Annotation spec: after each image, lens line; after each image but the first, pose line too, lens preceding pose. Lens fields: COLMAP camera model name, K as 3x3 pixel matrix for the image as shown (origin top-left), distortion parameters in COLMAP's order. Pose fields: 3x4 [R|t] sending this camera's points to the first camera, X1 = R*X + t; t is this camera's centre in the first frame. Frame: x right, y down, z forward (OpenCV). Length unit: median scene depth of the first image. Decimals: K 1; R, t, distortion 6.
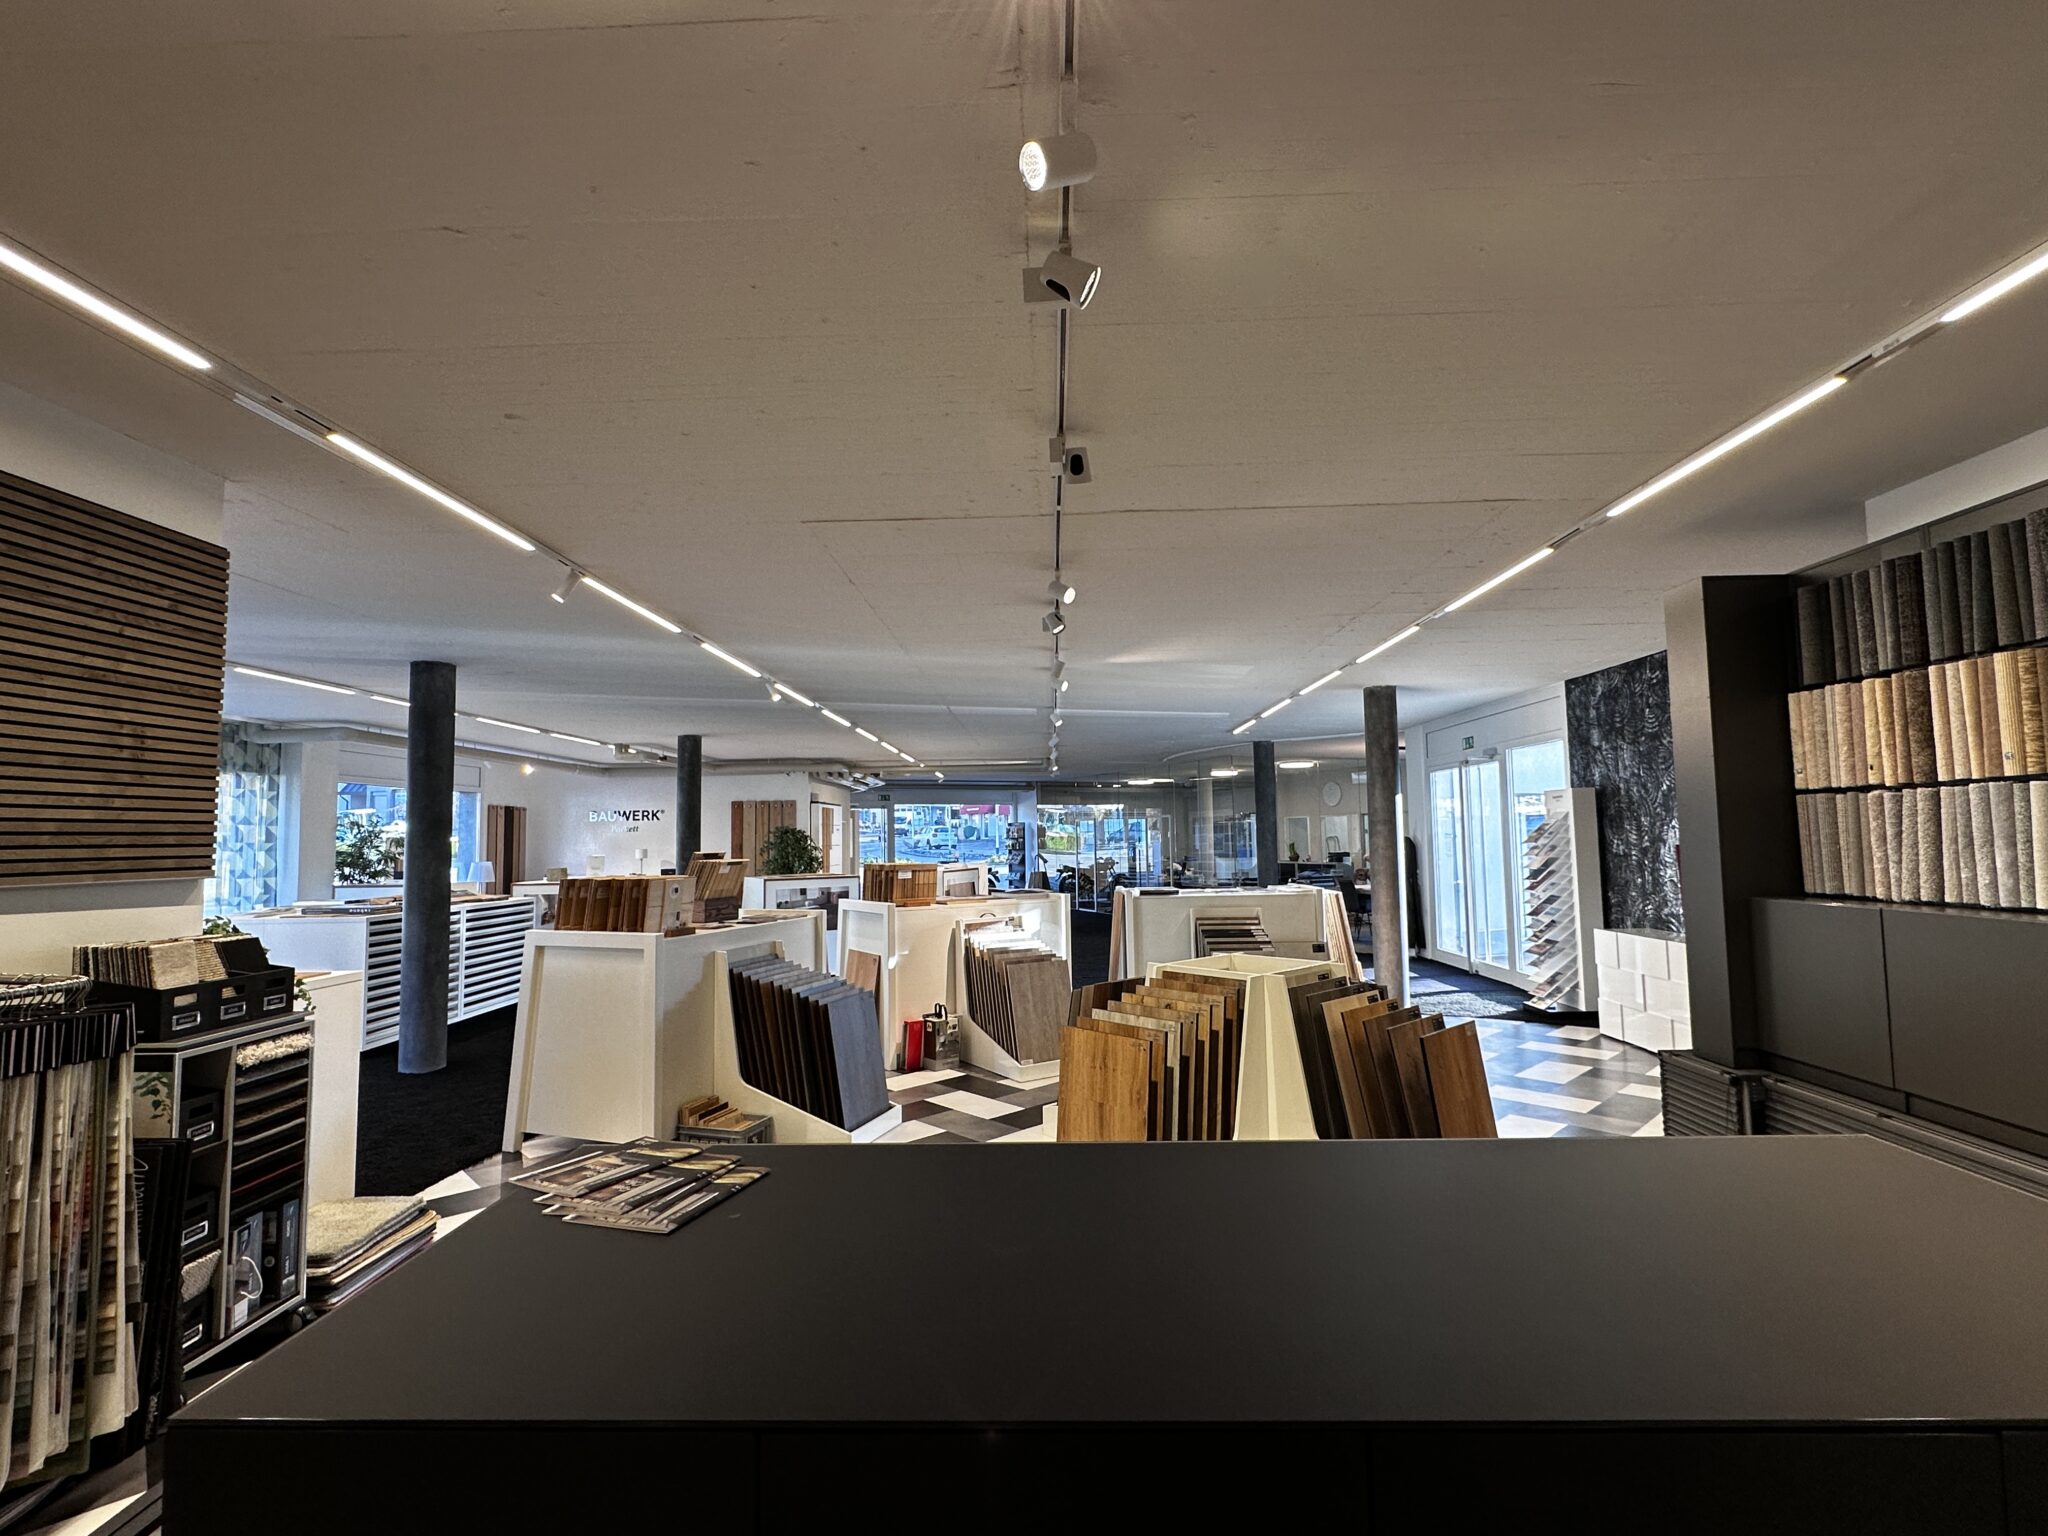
lens RADIAL K [[957.2, 0, 1024.0], [0, 957.2, 768.0], [0, 0, 1]] dist [-0.002631, 0.000235]
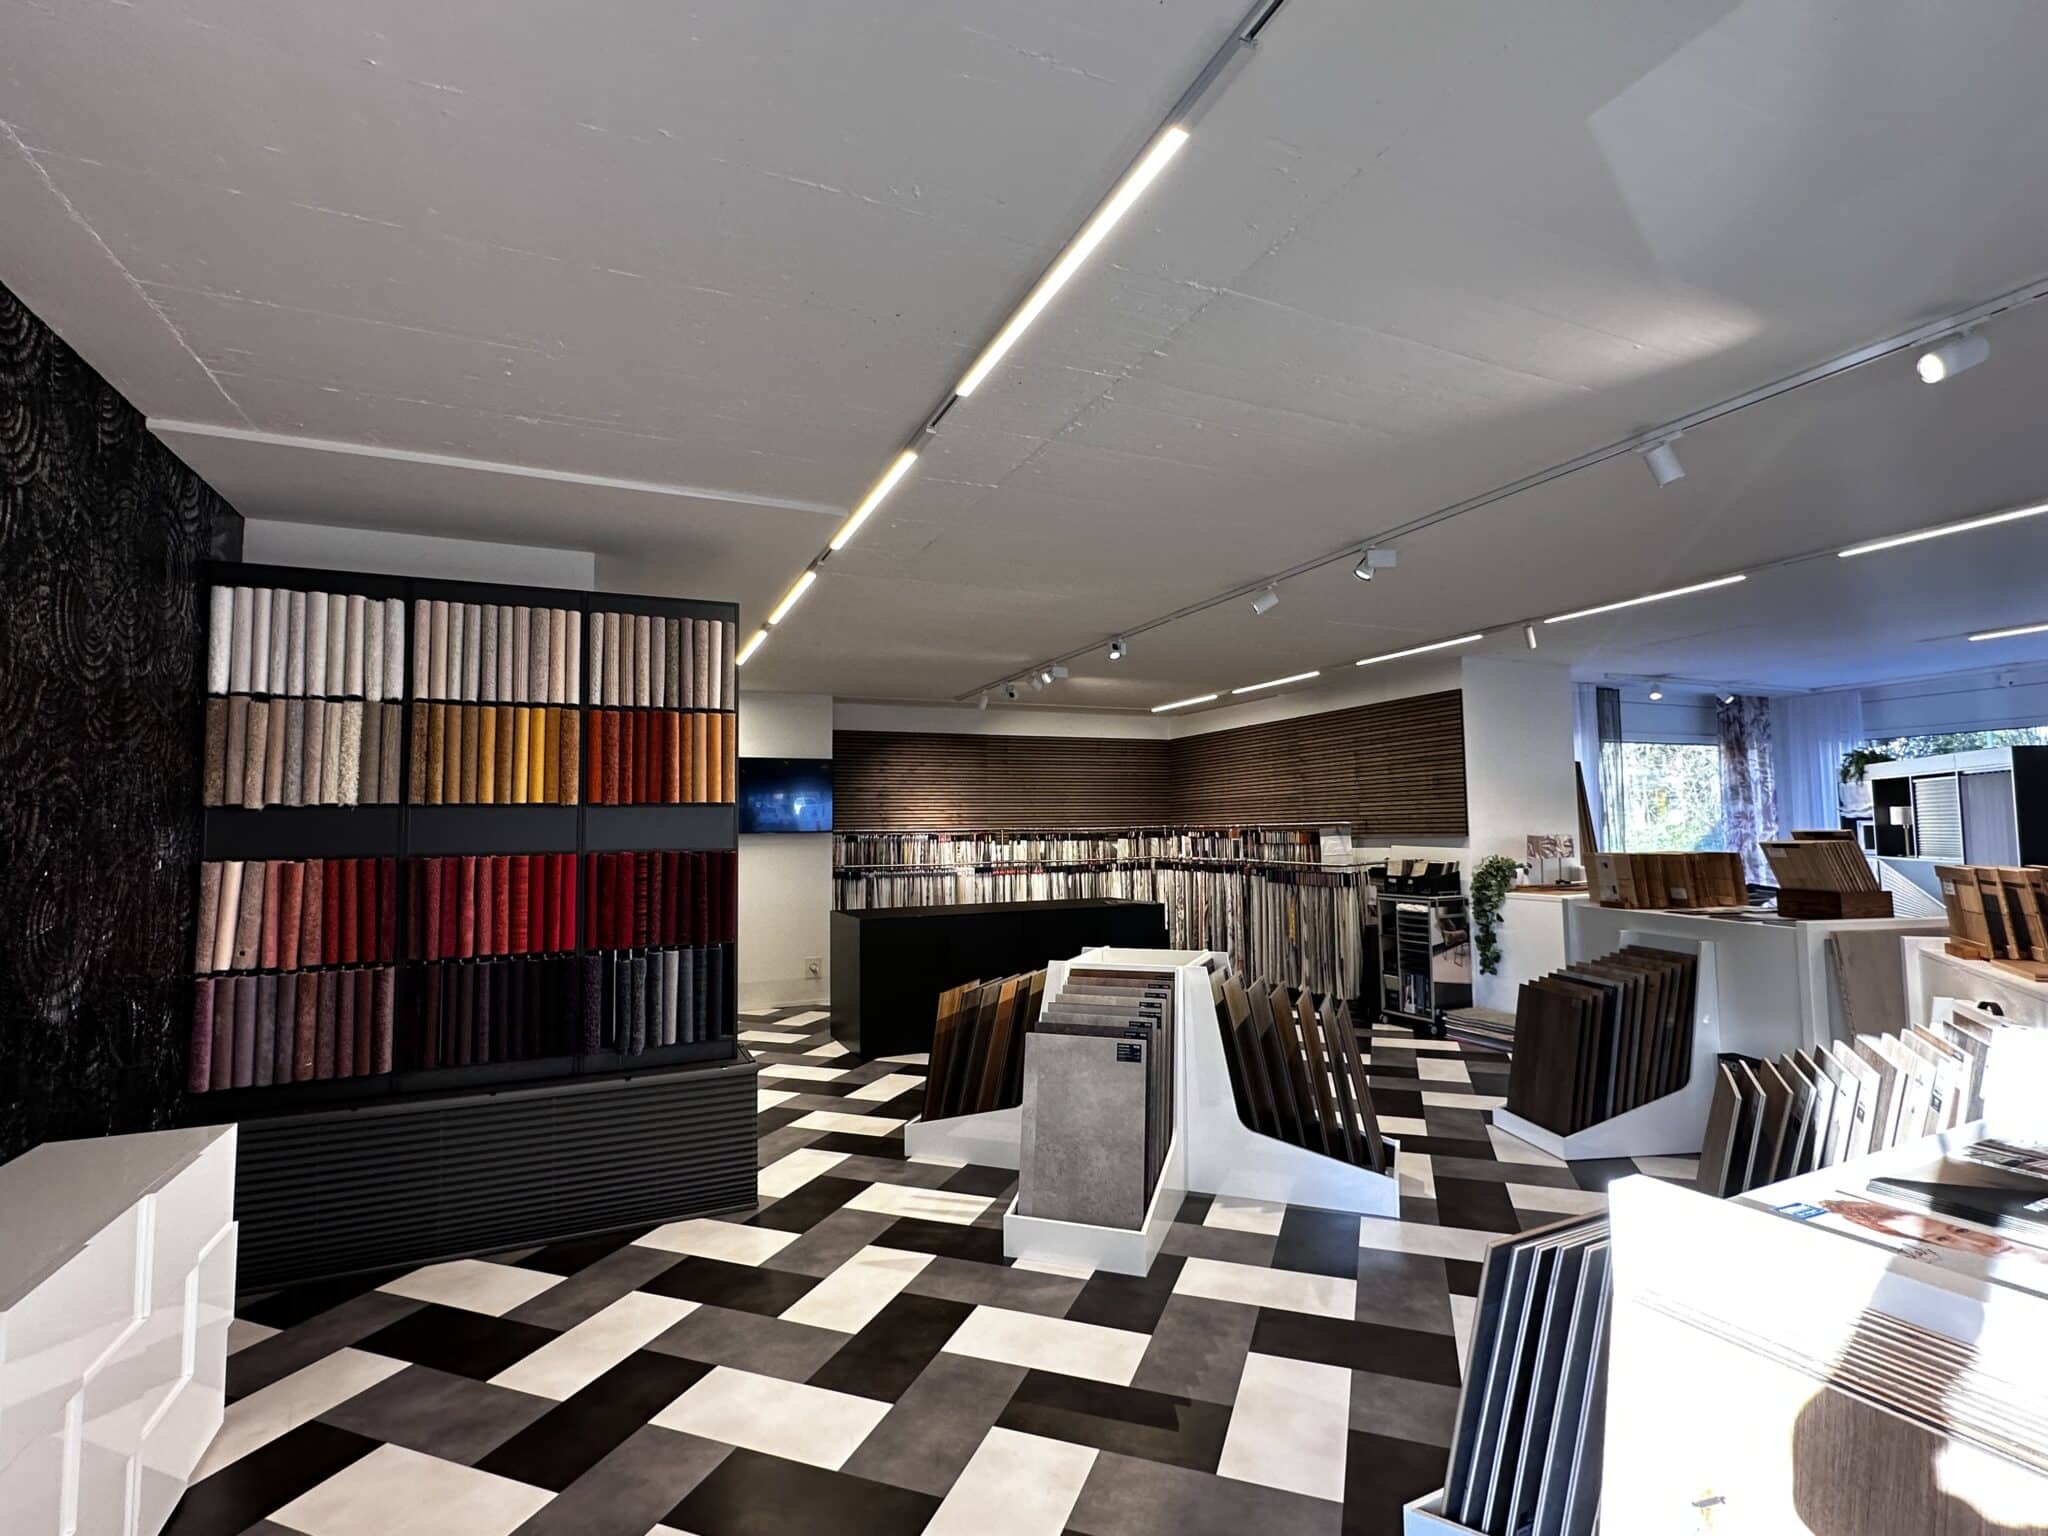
lens RADIAL K [[957.2, 0, 1024.0], [0, 957.2, 768.0], [0, 0, 1]] dist [-0.002631, 0.000235]
pose [[-0.898247, -0.002622, -0.439484, 0.321484], [0.060257, 0.989804, -0.129062, 0.054489], [0.435341, -0.142412, -0.888930, 0.768520]]
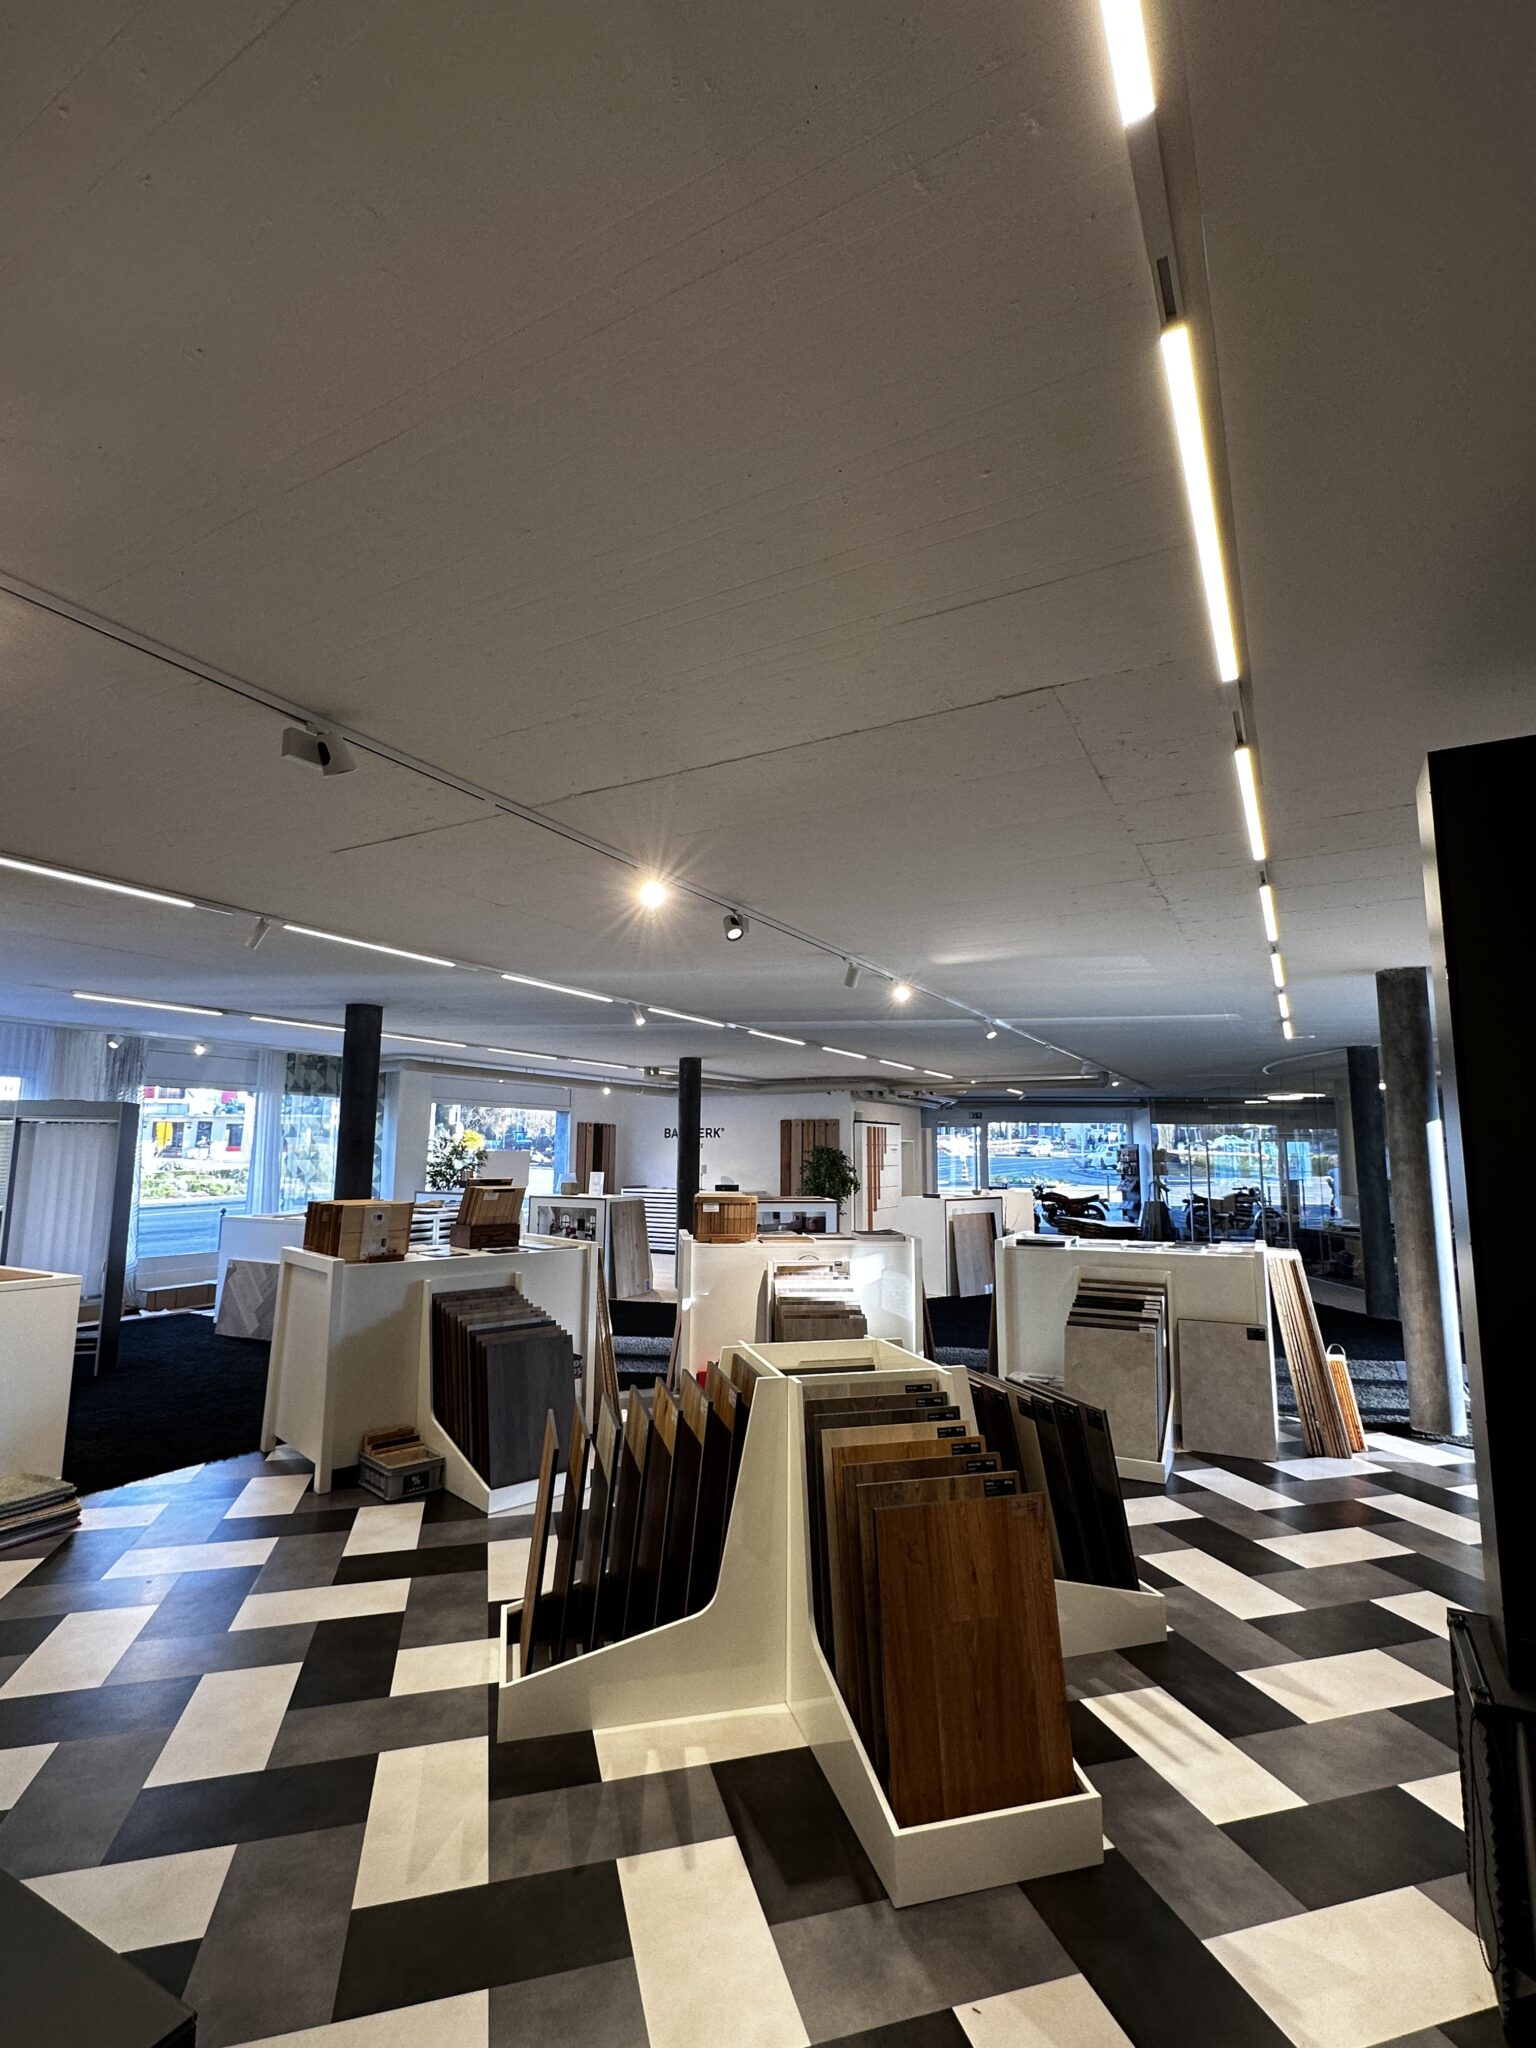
lens RADIAL K [[957.2, 0, 768.0], [0, 957.2, 1024.0], [0, 0, 1]] dist [-0.002631, 0.000235]
pose [[0.888550, -0.040707, -0.456970, 0.220065], [0.013081, 0.997899, -0.063457, -0.004083], [0.458593, 0.050407, 0.887215, 0.119697]]
